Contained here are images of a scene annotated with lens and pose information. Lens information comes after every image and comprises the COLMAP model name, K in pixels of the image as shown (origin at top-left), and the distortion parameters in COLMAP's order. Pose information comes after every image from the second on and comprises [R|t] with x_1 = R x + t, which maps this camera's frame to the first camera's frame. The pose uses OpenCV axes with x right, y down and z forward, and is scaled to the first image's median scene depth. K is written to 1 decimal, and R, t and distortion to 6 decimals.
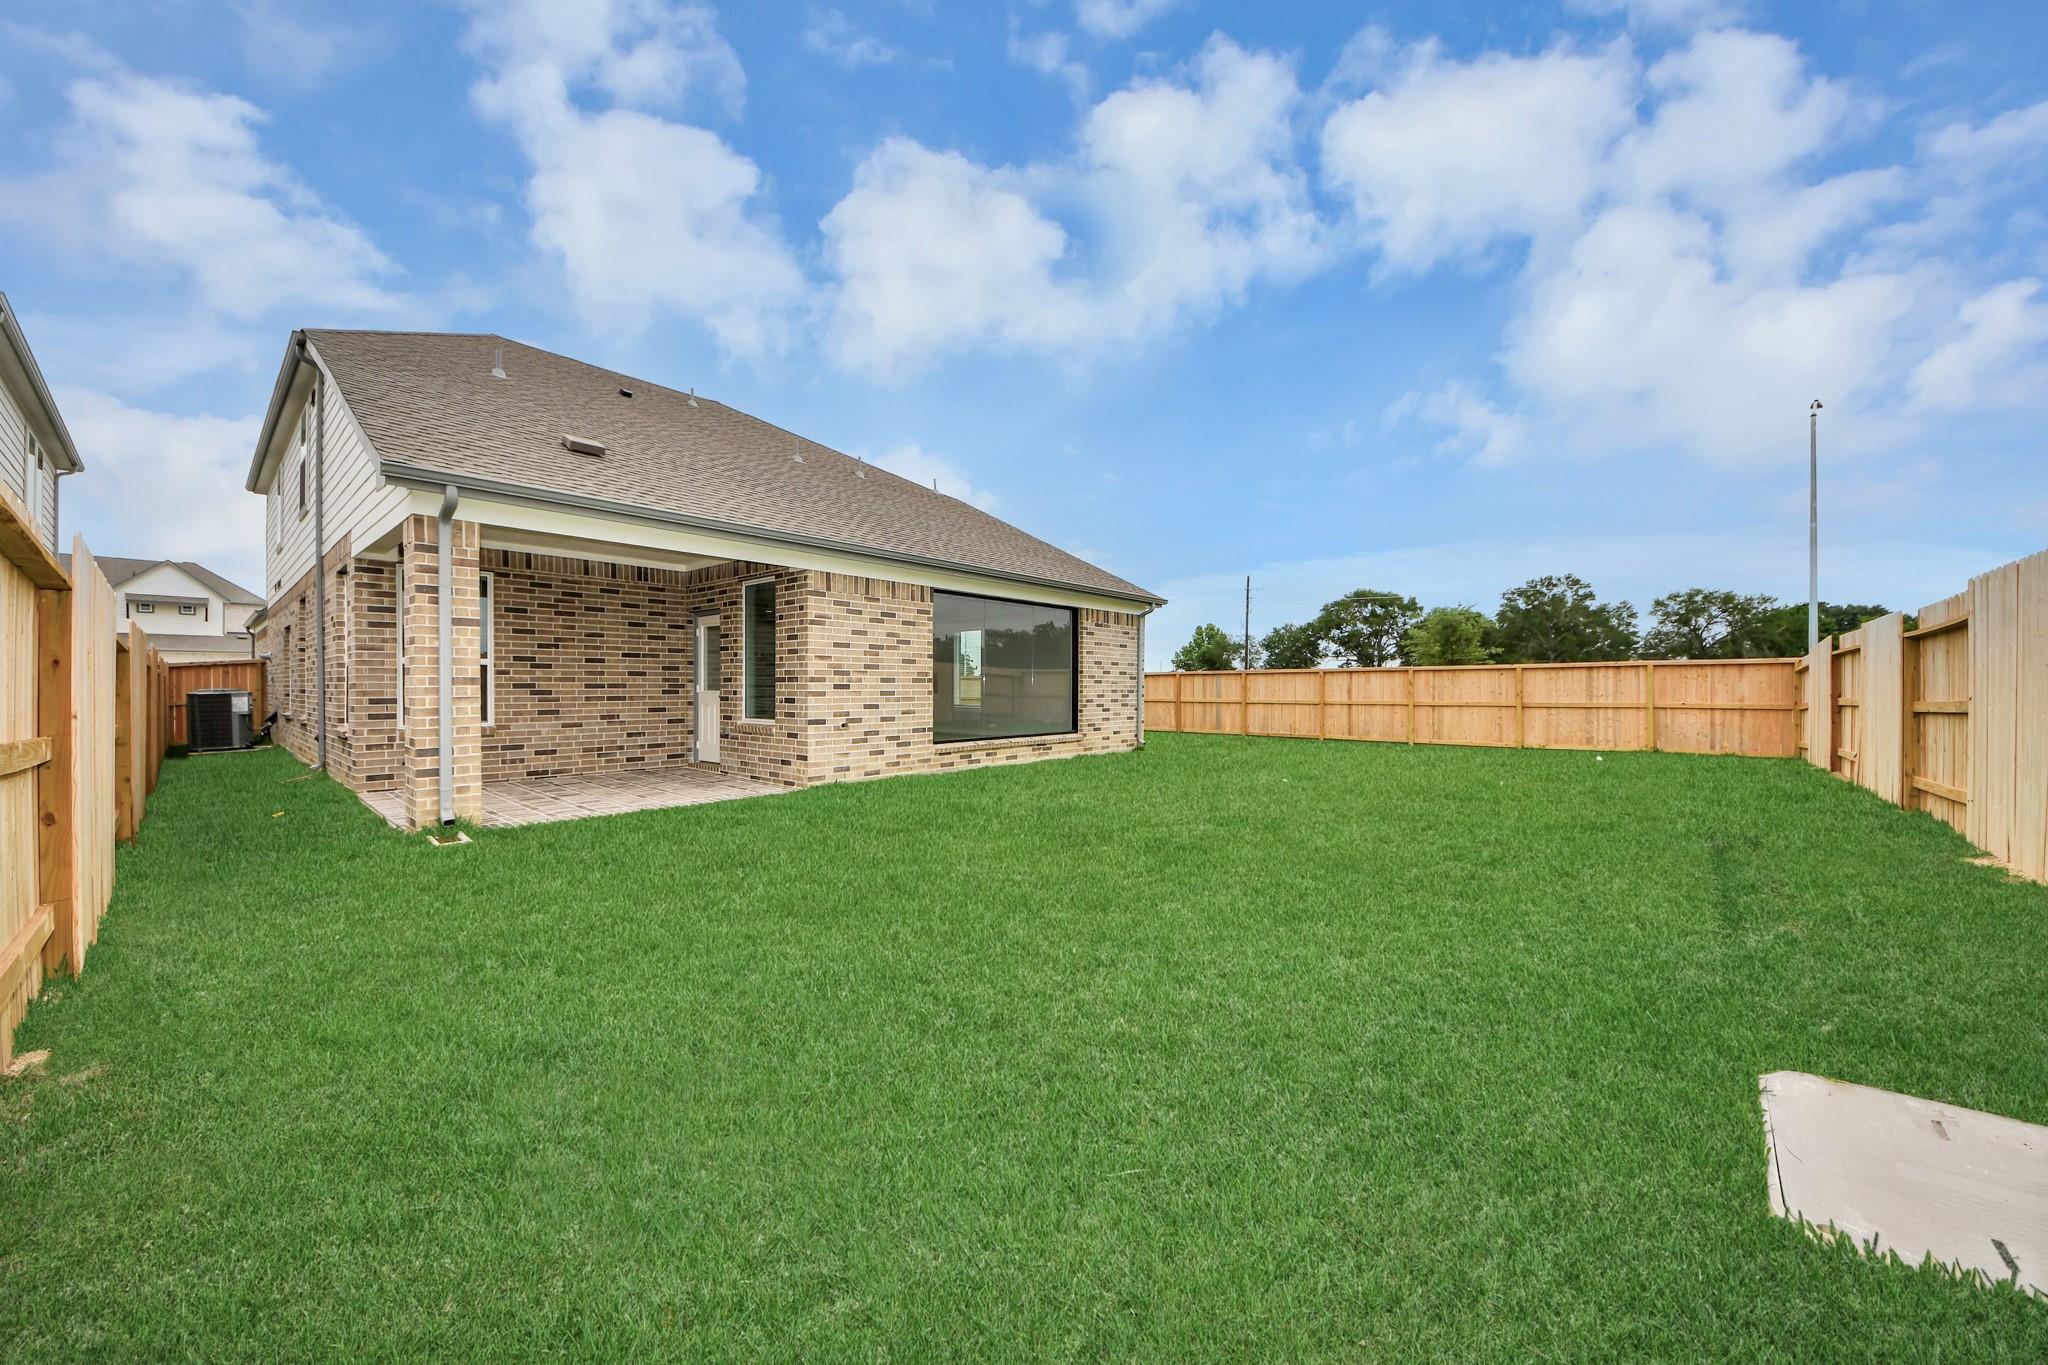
lens RADIAL K [[750.3, 0, 1023.6], [0, 750.3, 692.7], [0, 0, 1]] dist [0.001305, 0.000129]
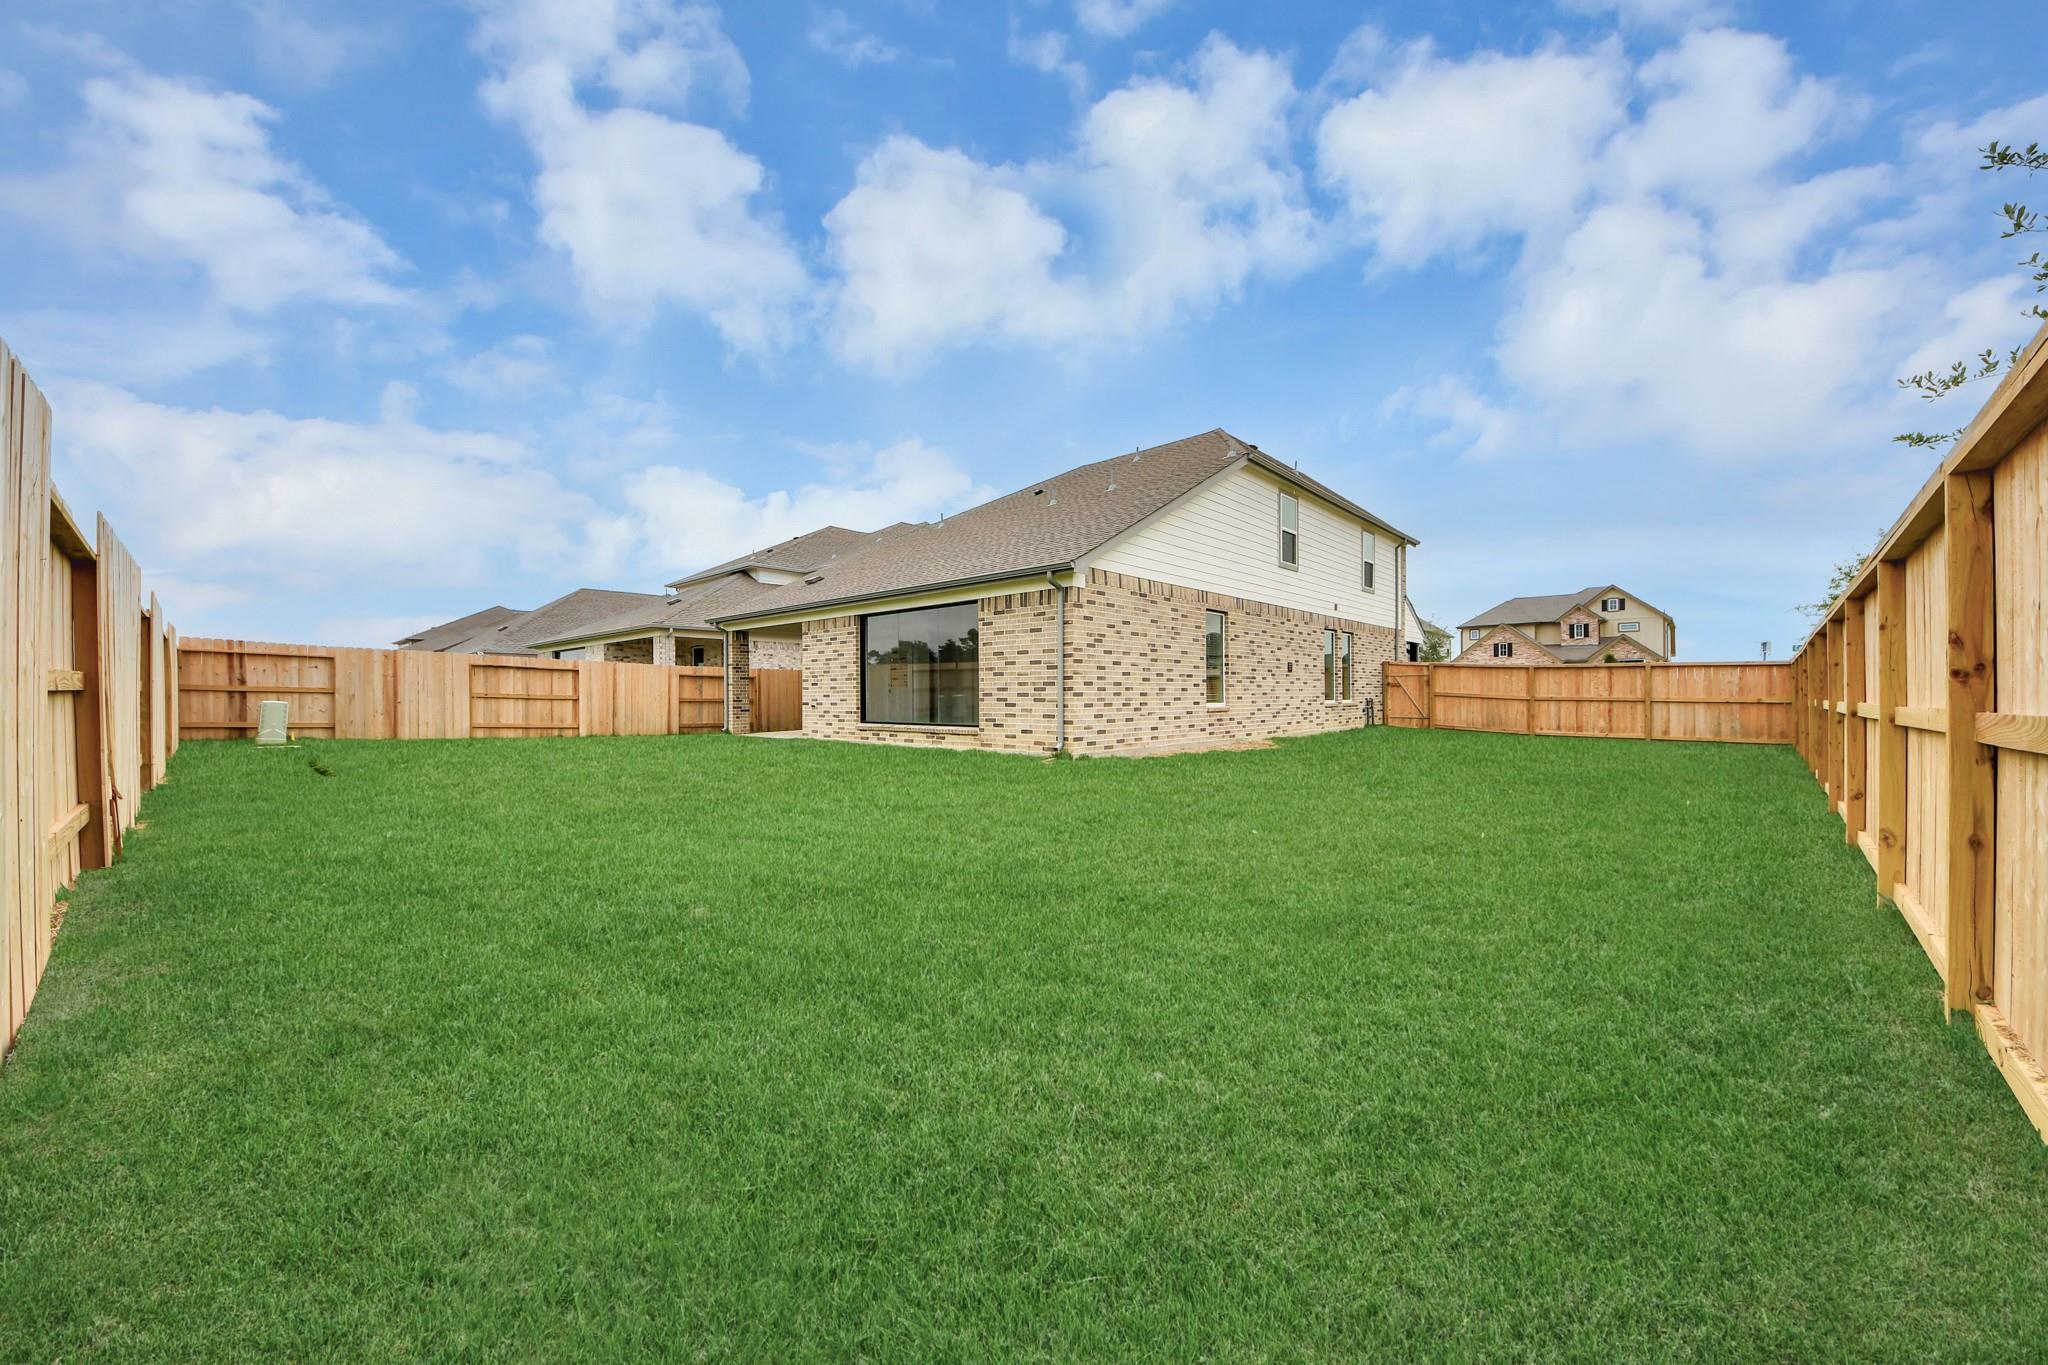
lens RADIAL K [[750.3, 0, 1023.8], [0, 750.3, 692.2], [0, 0, 1]] dist [0.001305, 0.000129]
pose [[-0.038583, -0.000872, -0.999255, 1.105042], [0.000916, 0.999999, -0.000908, 0.009404], [0.999255, -0.000951, -0.038582, 1.153627]]
